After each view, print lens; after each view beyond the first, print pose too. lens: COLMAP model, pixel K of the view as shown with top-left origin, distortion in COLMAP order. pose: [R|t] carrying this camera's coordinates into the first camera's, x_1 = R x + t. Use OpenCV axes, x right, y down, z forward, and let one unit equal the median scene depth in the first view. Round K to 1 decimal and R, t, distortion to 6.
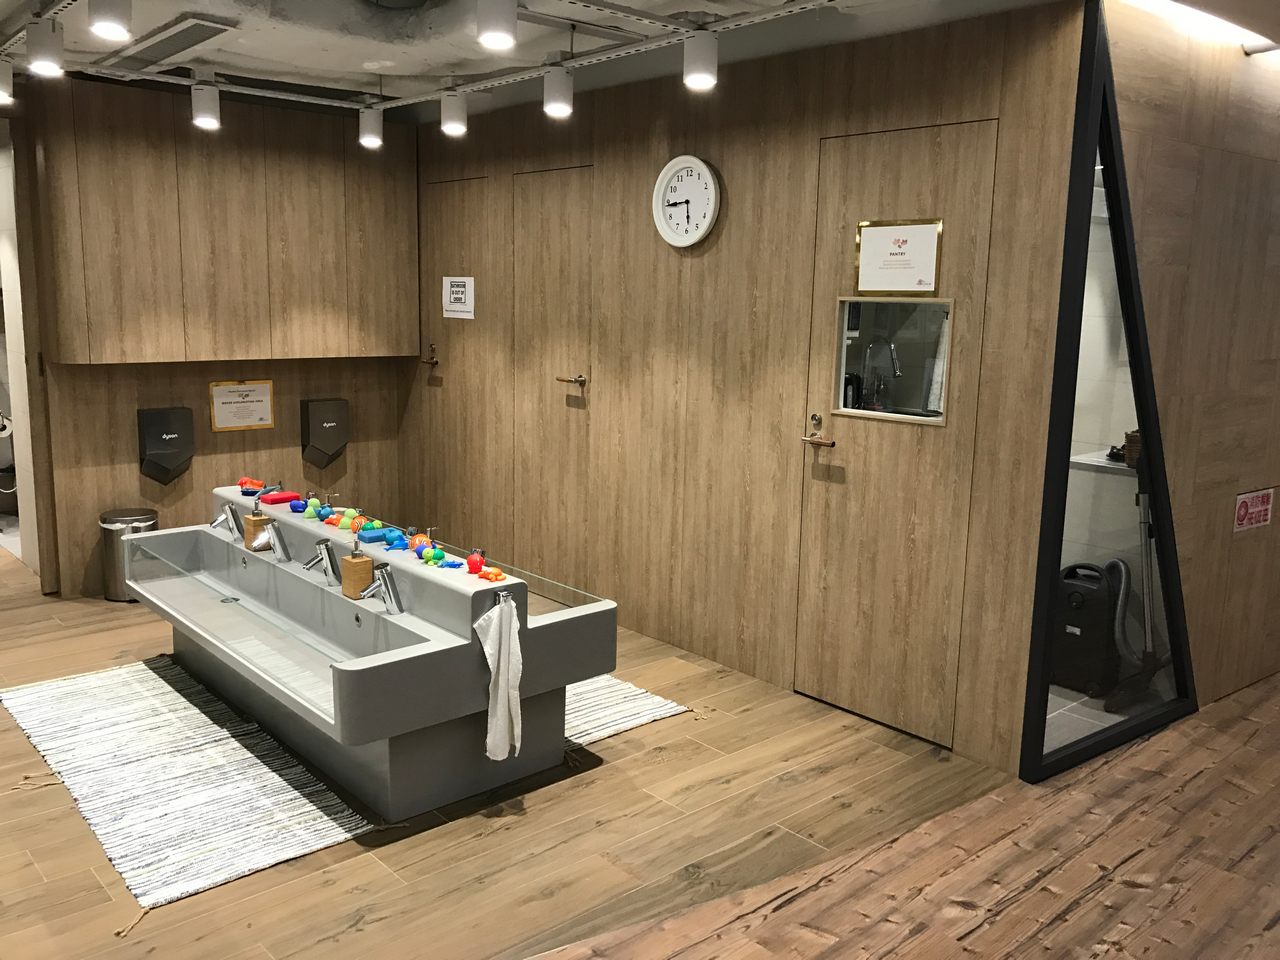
lens RADIAL K [[1062.3, 0, 631.0], [0, 1062.3, 482.8], [0, 0, 1]] dist [0.029892, -0.040038]
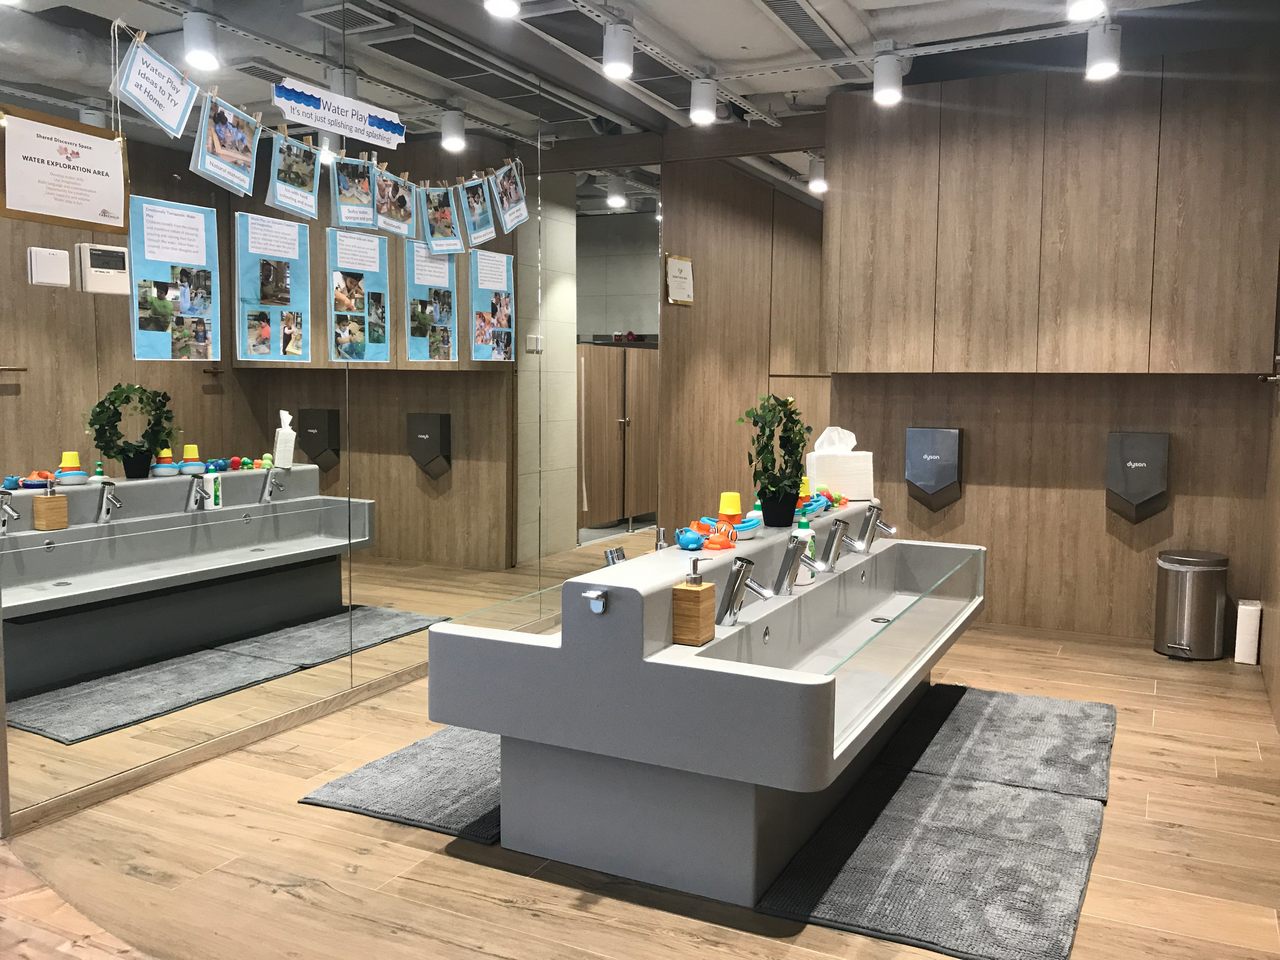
lens RADIAL K [[1062.3, 0, 637.8], [0, 1062.3, 473.2], [0, 0, 1]] dist [0.029892, -0.040038]
pose [[0.367947, 0.065490, -0.927537, 0.320260], [-0.165305, 0.986234, 0.004059, 0.007944], [0.915035, 0.151833, 0.373708, 0.425276]]
